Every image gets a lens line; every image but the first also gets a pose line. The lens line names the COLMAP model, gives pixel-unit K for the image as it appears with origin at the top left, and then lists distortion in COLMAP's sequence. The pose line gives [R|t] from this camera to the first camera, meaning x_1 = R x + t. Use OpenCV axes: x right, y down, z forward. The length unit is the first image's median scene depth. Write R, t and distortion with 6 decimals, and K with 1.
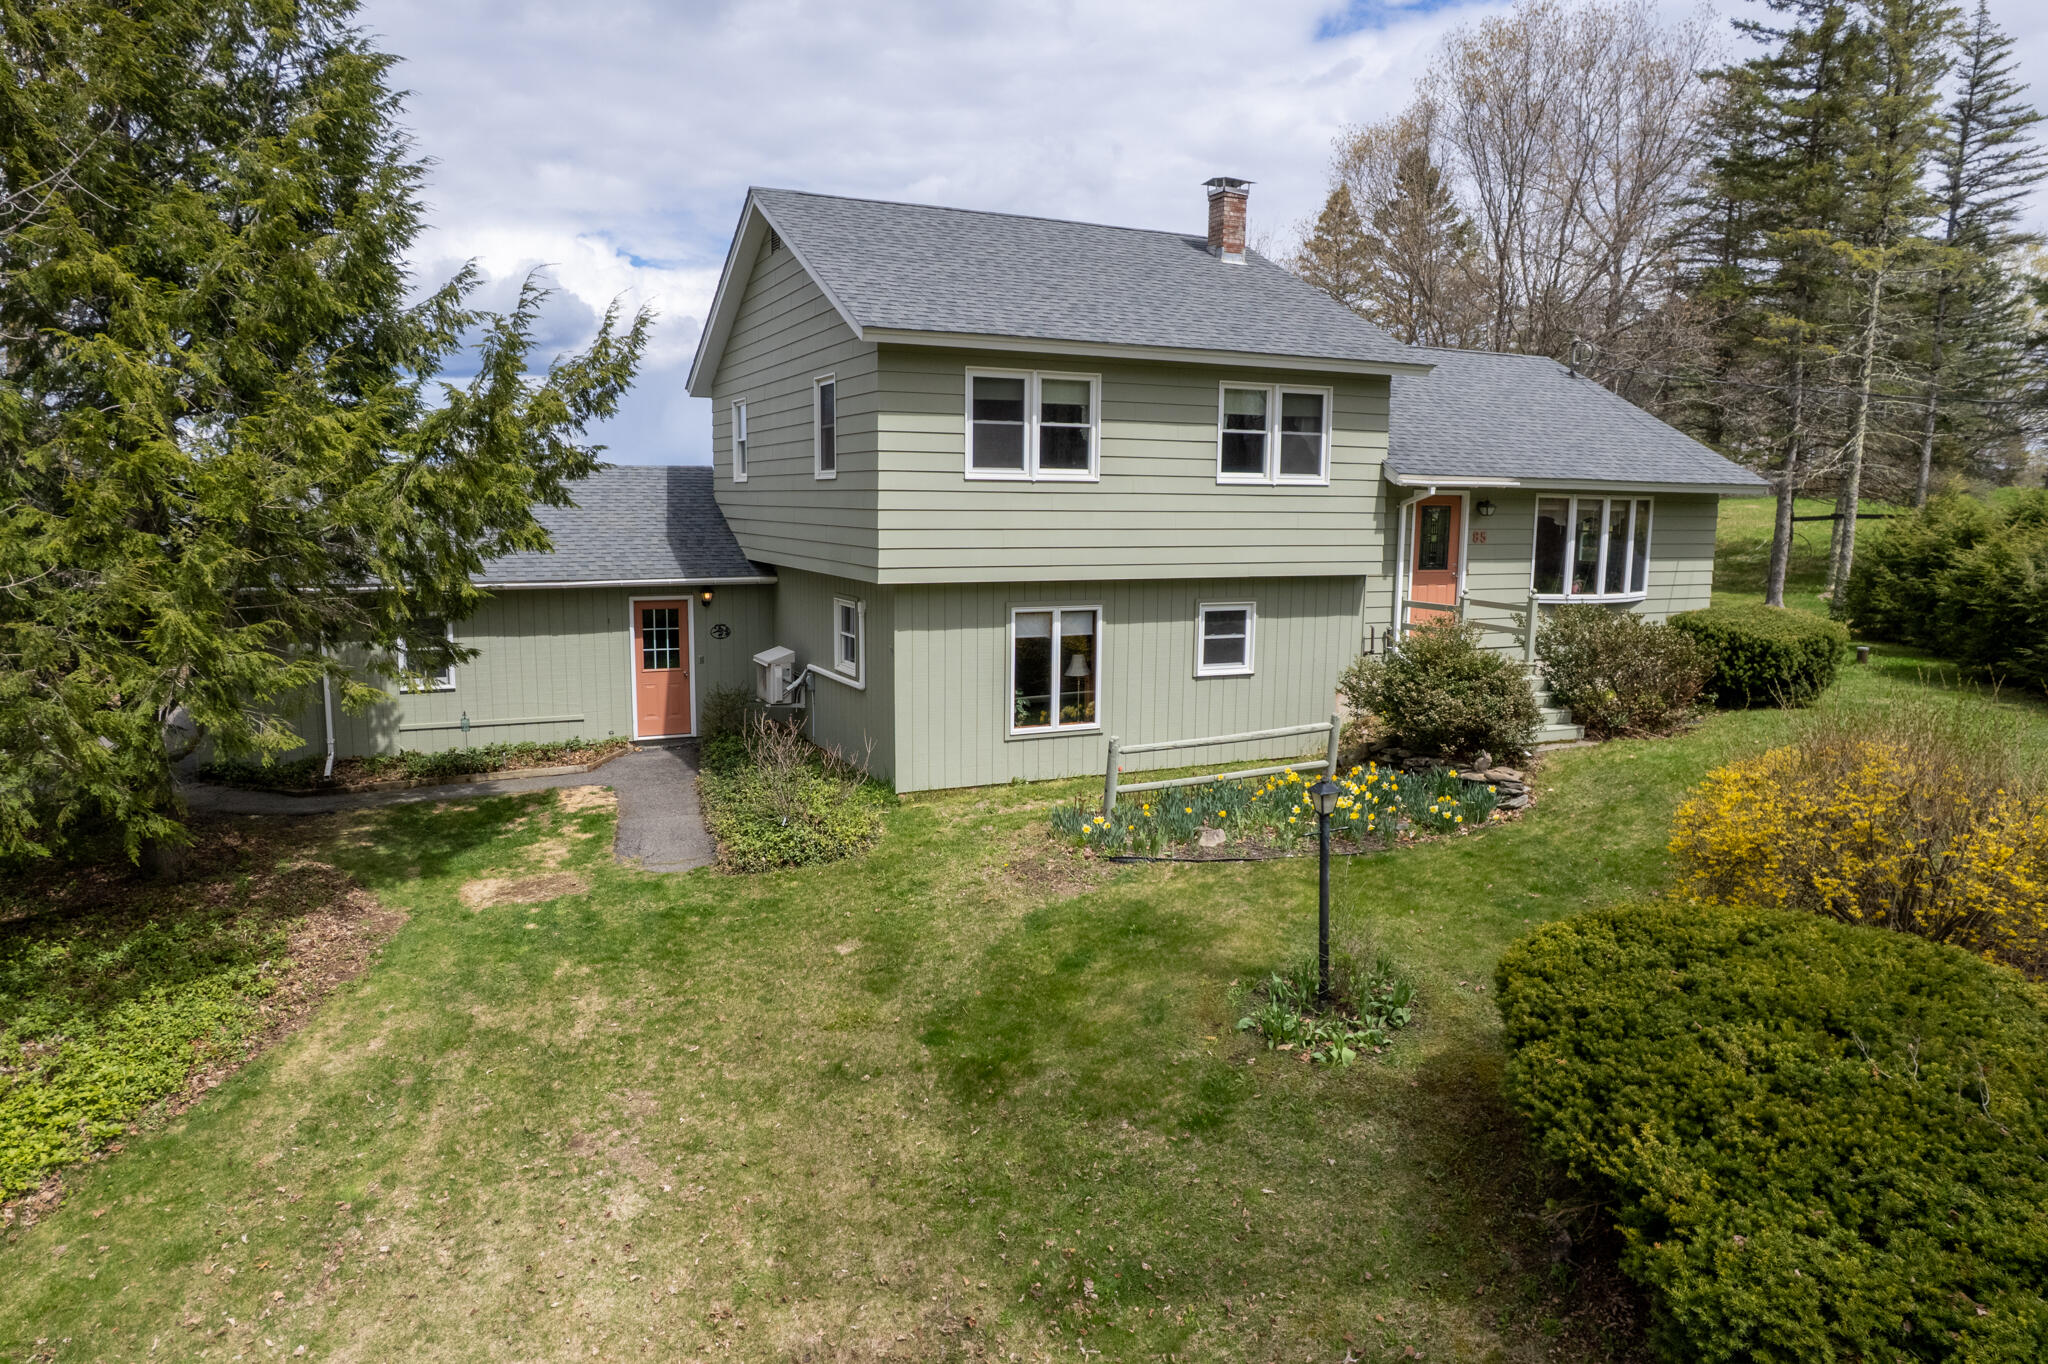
lens RADIAL K [[1313.3, 0, 1024.6], [0, 1313.3, 683.8], [0, 0, 1]] dist [-0.078035, 0.071890]
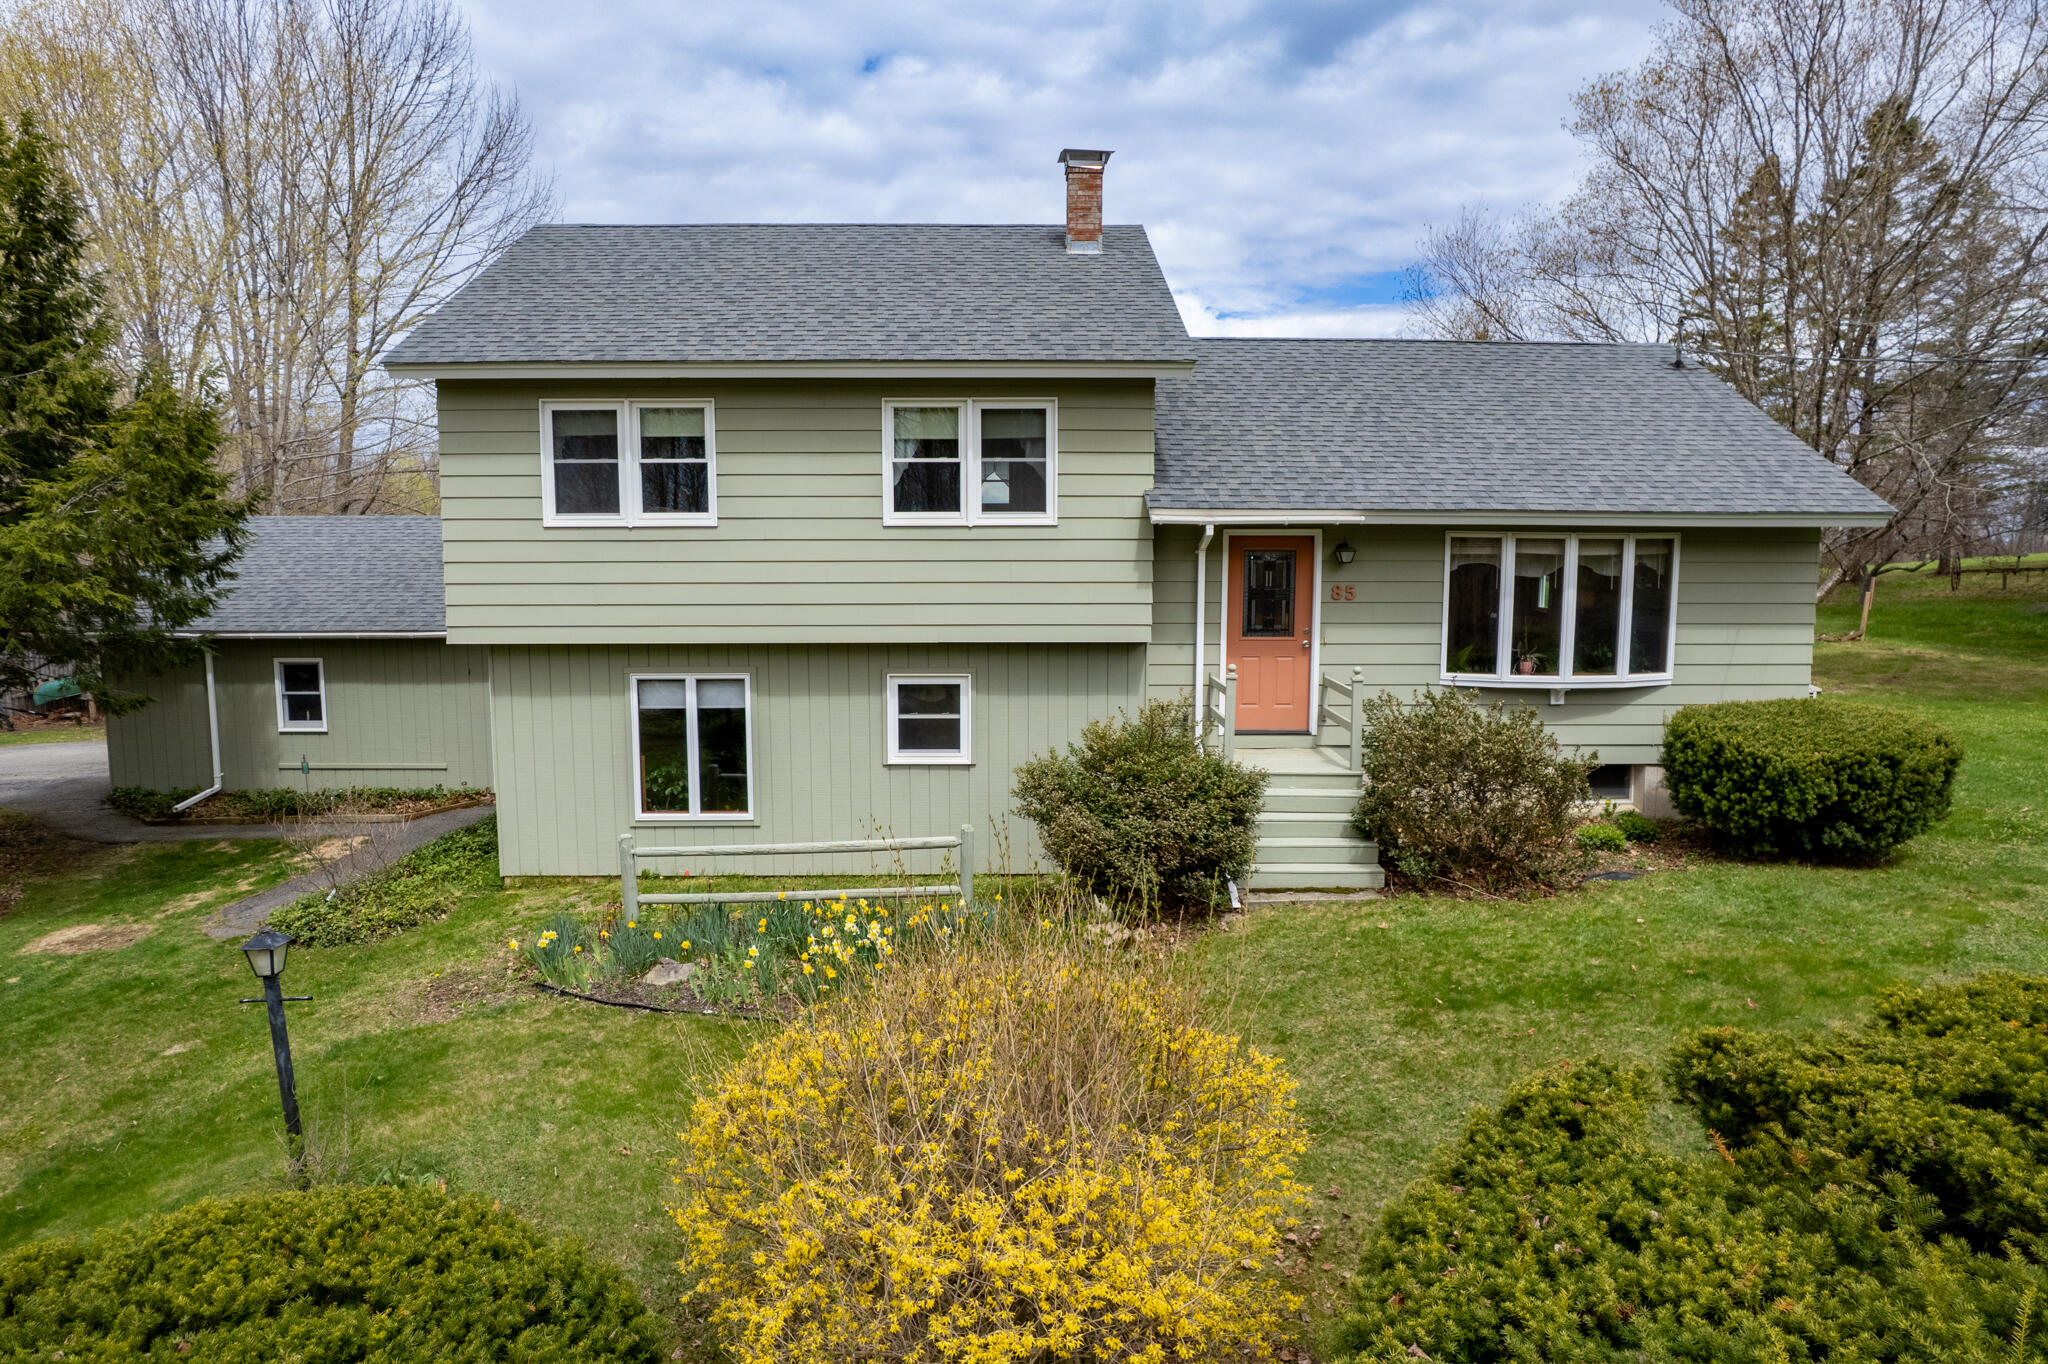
lens RADIAL K [[1313.3, 0, 1022.4], [0, 1313.3, 683.6], [0, 0, 1]] dist [-0.078035, 0.071890]
pose [[0.914707, 0.034297, -0.402659, 0.535026], [-0.048075, 0.998552, -0.024158, -0.040089], [0.401247, 0.041456, 0.915031, 0.295135]]
